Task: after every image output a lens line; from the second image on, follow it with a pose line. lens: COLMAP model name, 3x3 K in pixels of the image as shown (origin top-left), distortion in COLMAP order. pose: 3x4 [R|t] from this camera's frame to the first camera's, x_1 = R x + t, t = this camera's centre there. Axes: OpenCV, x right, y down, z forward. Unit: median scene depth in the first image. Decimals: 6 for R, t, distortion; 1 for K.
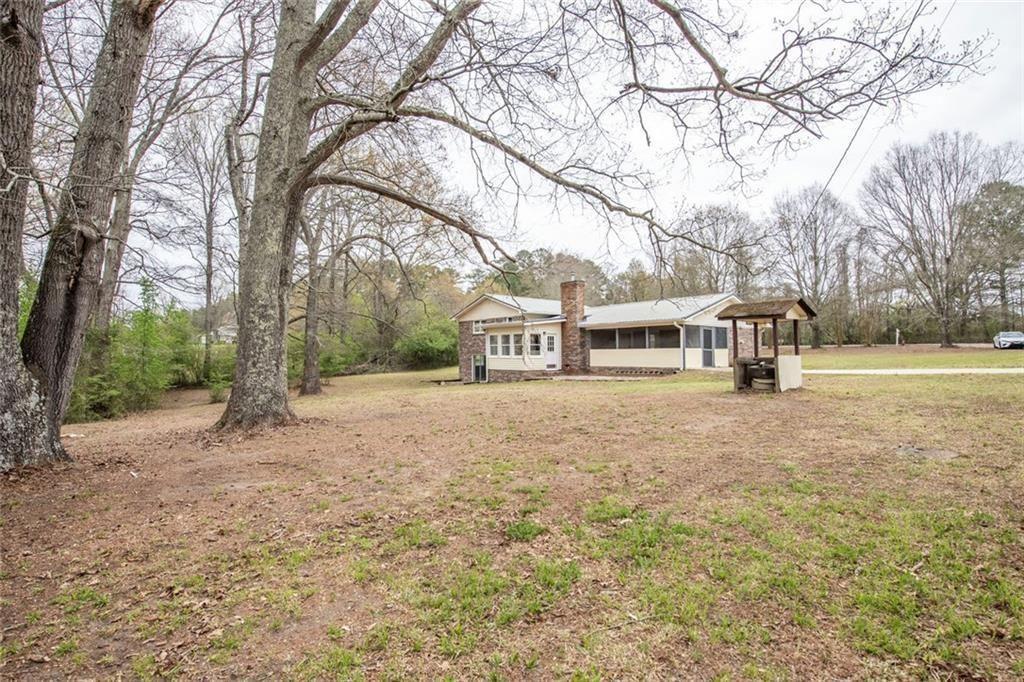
lens RADIAL K [[507.4, 0, 511.2], [0, 507.4, 366.4], [0, 0, 1]] dist [-0.001386, -0.000503]
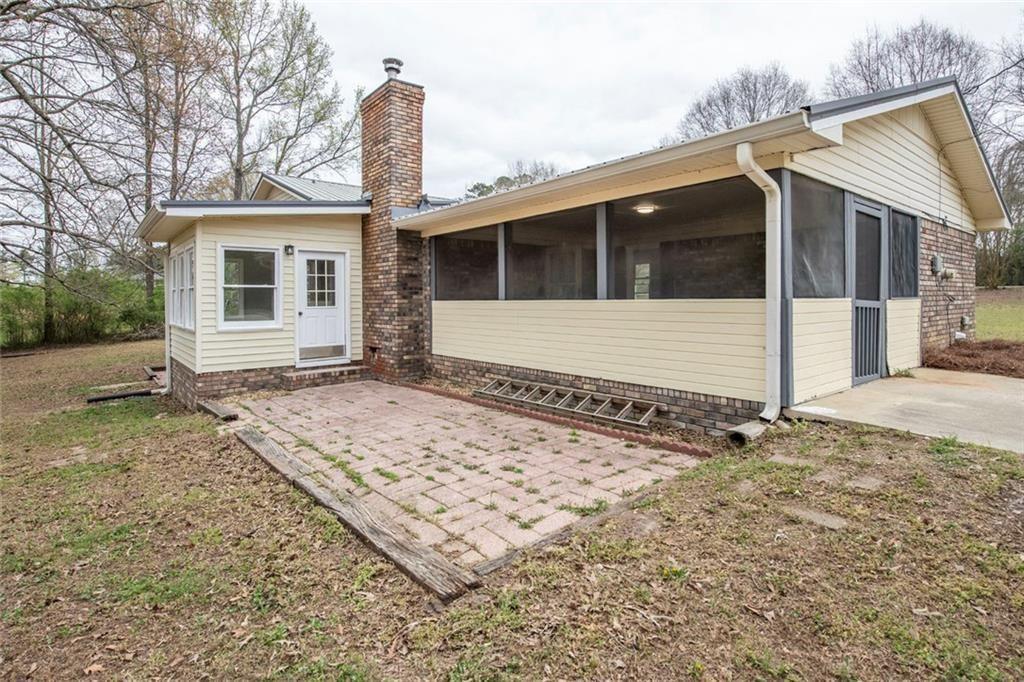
lens RADIAL K [[508.7, 0, 515.6], [0, 508.7, 302.0], [0, 0, 1]] dist [-0.004013, -0.000564]
pose [[0.999989, -0.002927, -0.003770, 0.206462], [0.002863, 0.999852, -0.016953, -0.027051], [0.003819, 0.016942, 0.999849, 0.689328]]
